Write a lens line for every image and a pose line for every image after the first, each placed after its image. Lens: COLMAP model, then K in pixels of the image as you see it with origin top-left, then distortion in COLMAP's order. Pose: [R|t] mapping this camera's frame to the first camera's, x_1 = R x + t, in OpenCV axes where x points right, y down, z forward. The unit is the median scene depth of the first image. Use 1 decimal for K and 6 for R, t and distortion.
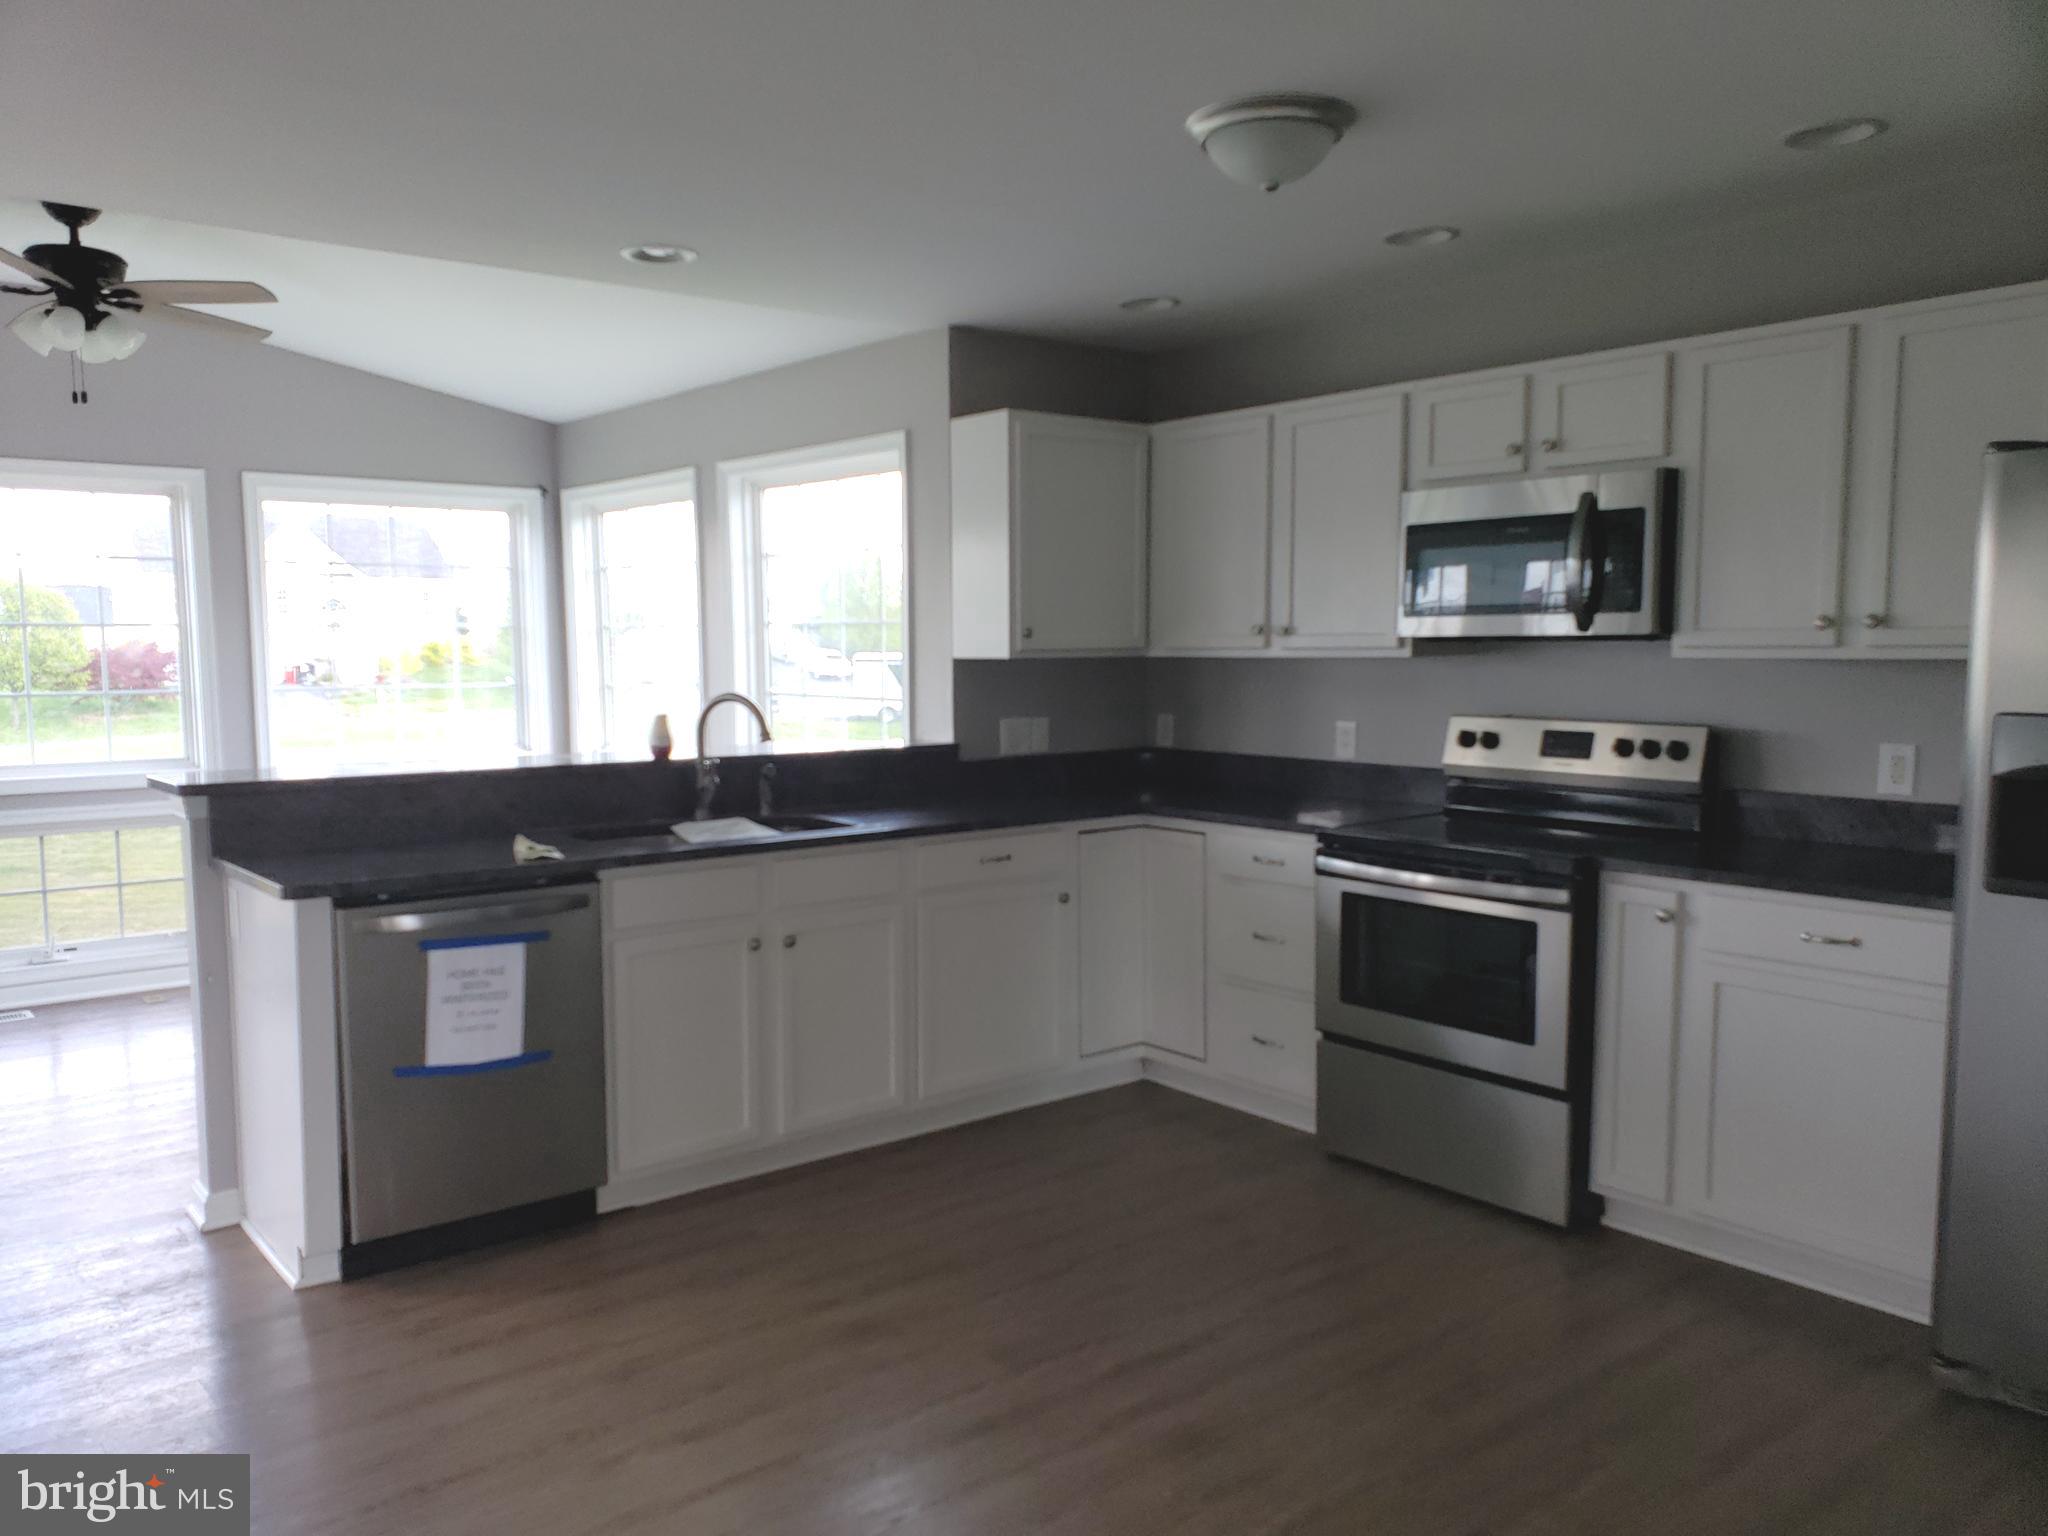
lens RADIAL K [[1545.0, 0, 971.4], [0, 1545.0, 768.0], [0, 0, 1]] dist [0.111350, -0.108201]
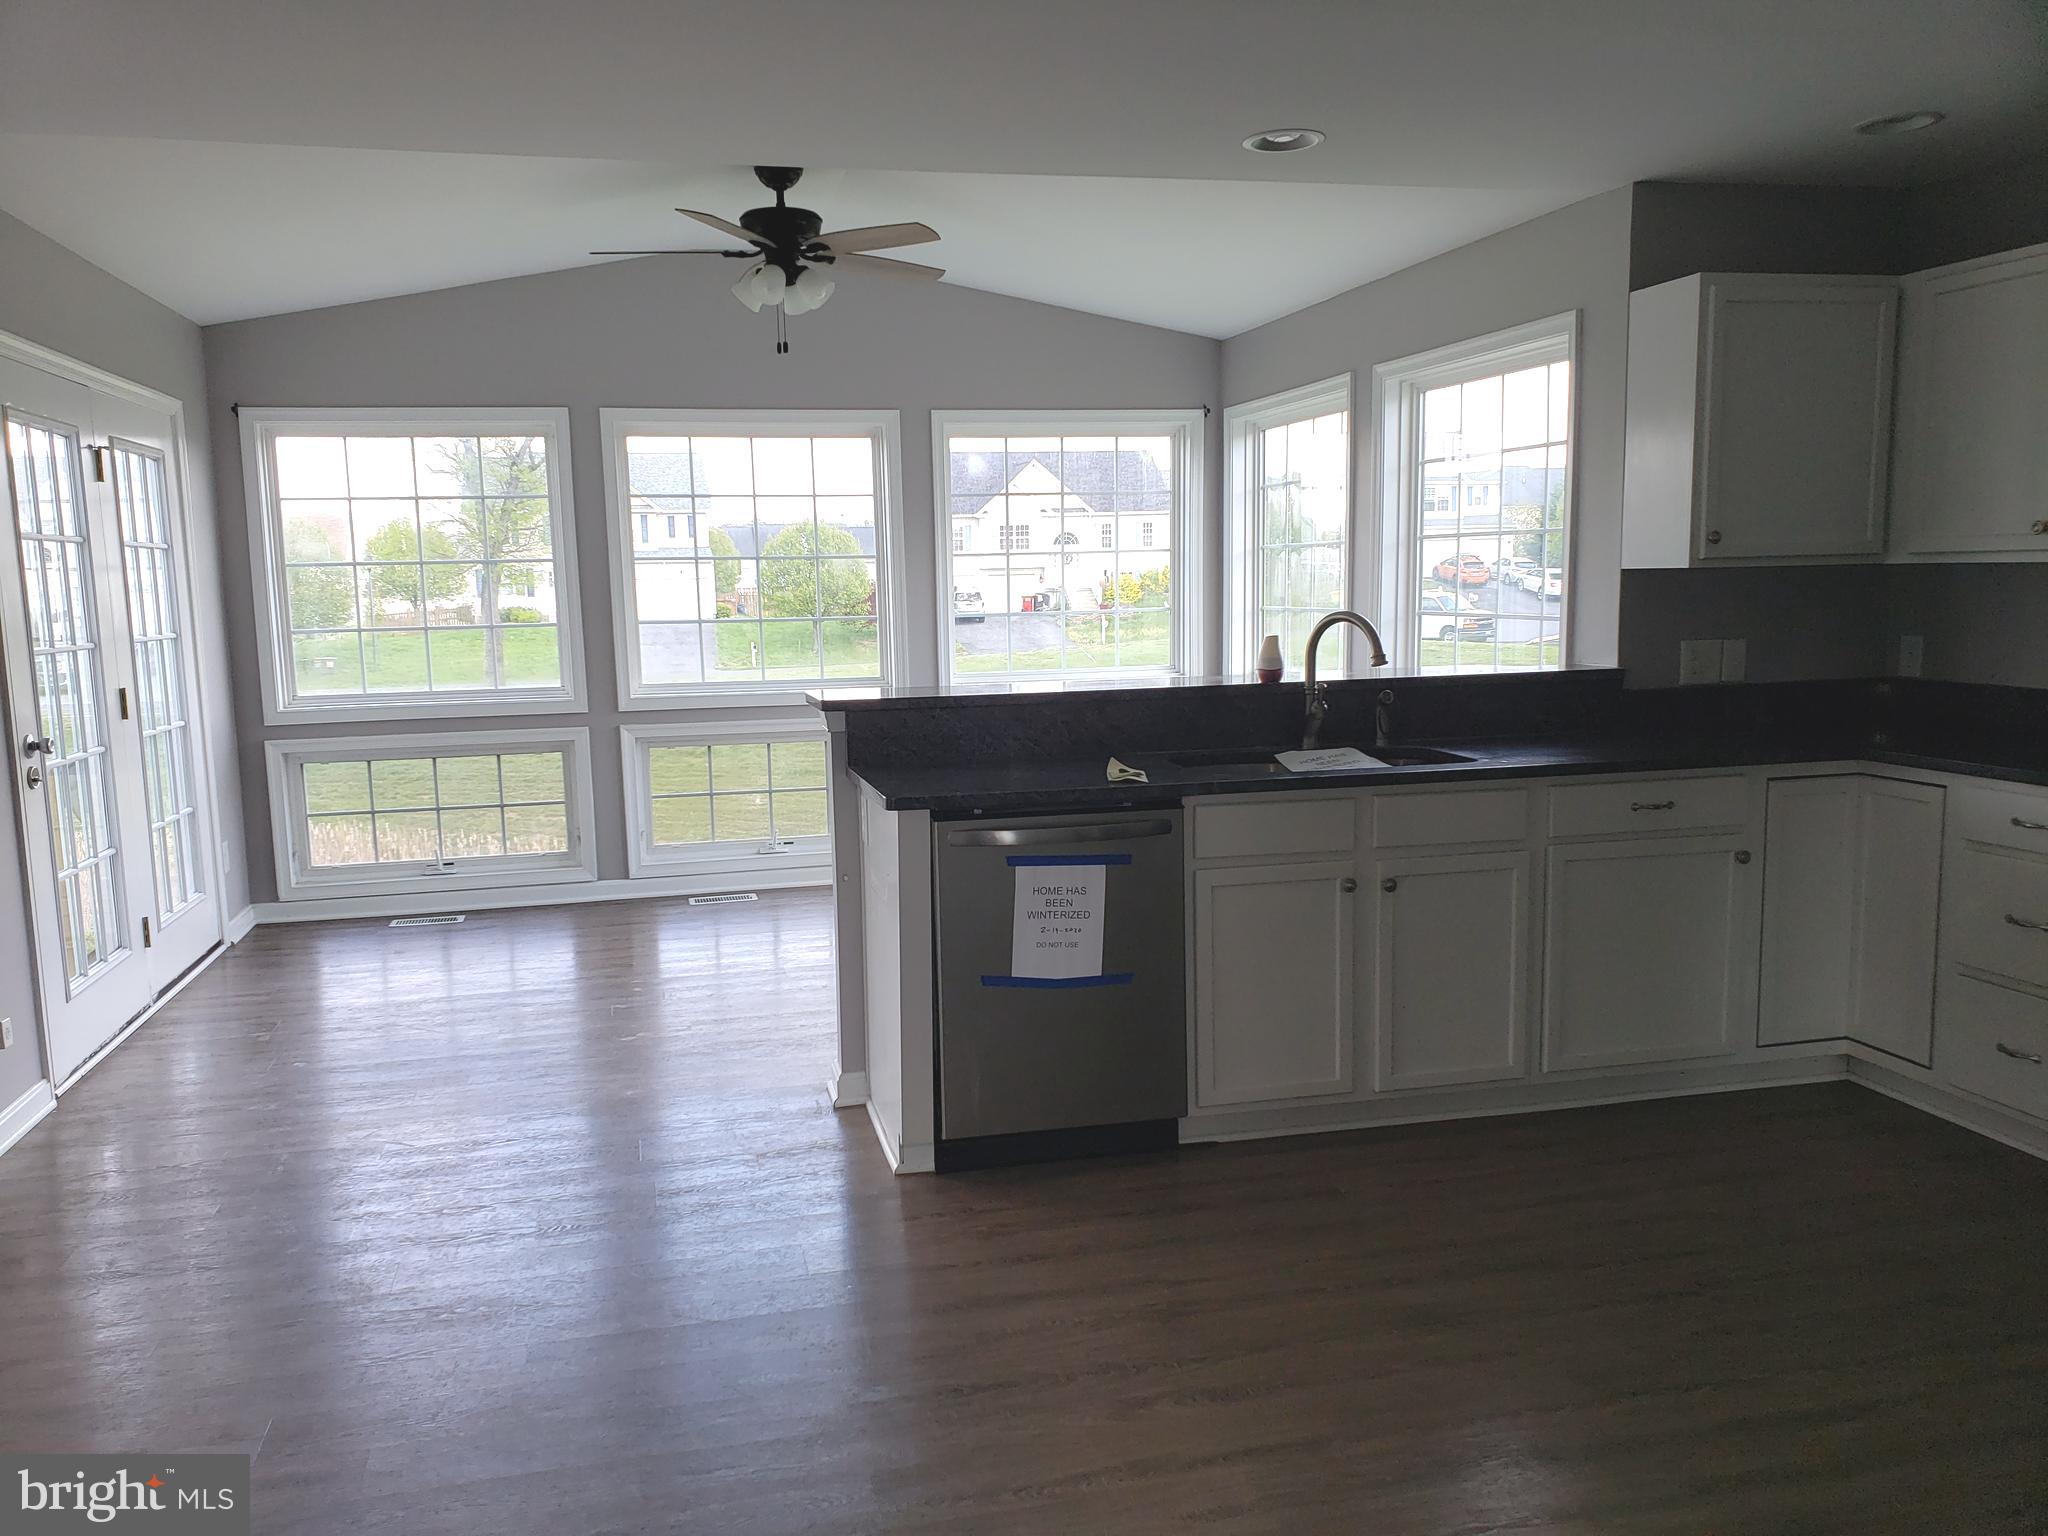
lens RADIAL K [[1566.5, 0, 1009.1], [0, 1566.5, 766.6], [0, 0, 1]] dist [0.082153, -0.088101]
pose [[0.909927, 0.038817, -0.412949, 0.054528], [-0.019756, 0.998537, 0.050330, 0.000198], [0.414298, -0.037638, 0.909363, 0.058467]]
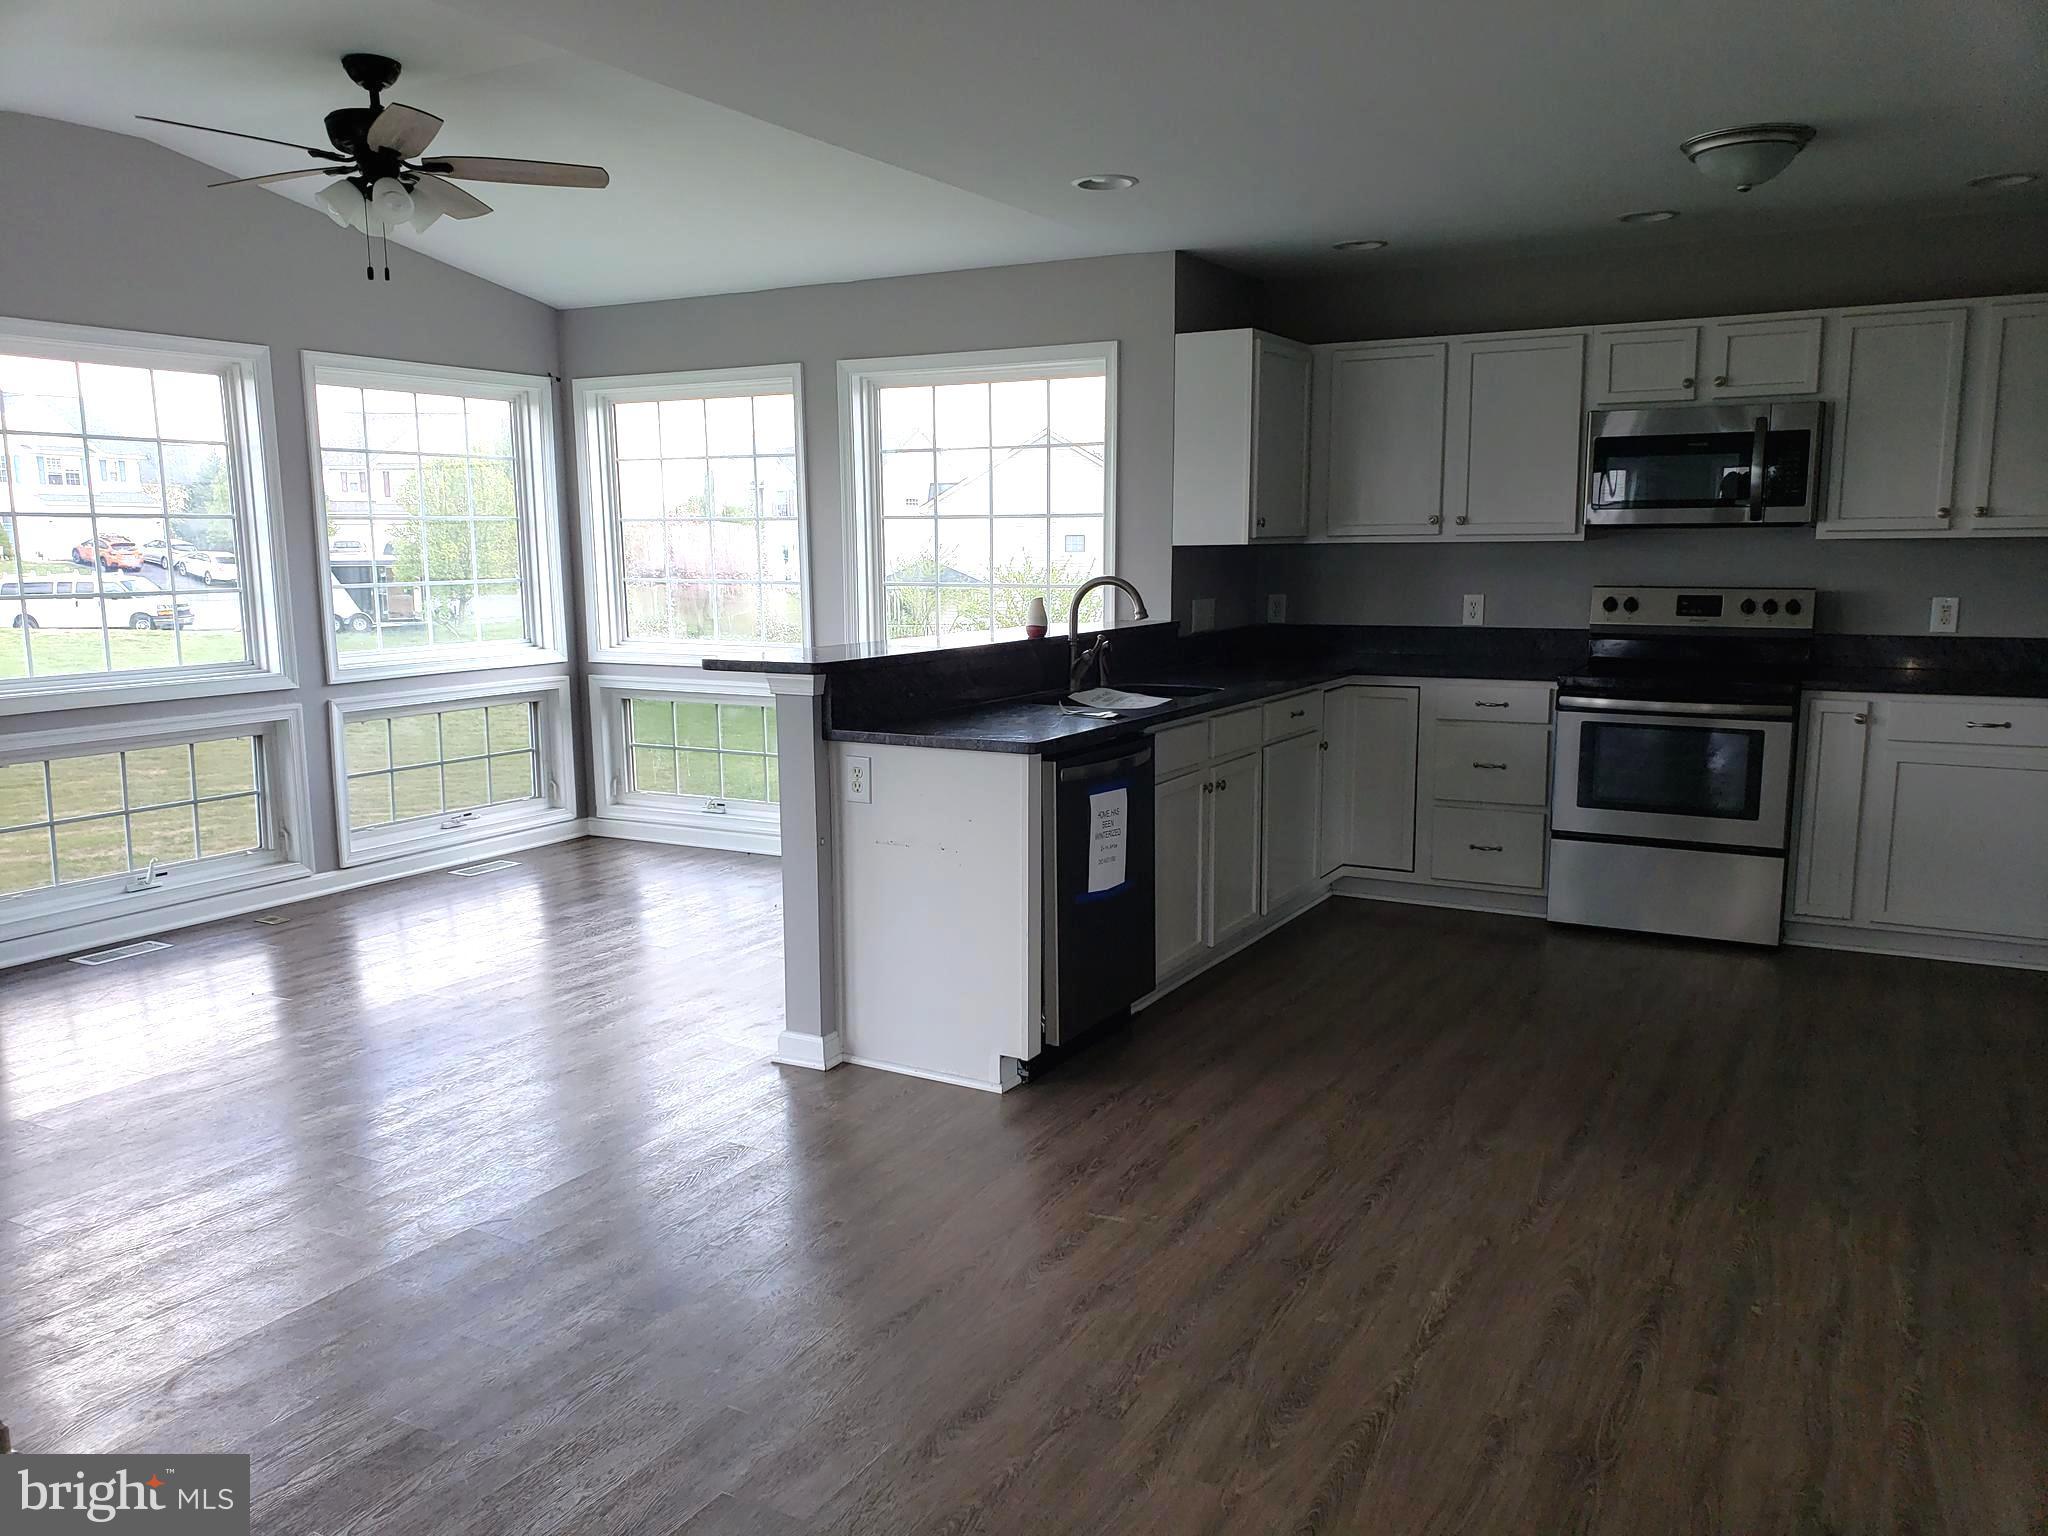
lens RADIAL K [[1566.5, 0, 1009.1], [0, 1566.5, 766.6], [0, 0, 1]] dist [0.082153, -0.088101]
pose [[0.927114, -0.055419, 0.370660, -0.663051], [0.033762, 0.997335, 0.064669, 0.014066], [-0.373256, -0.047441, 0.926515, -0.044288]]
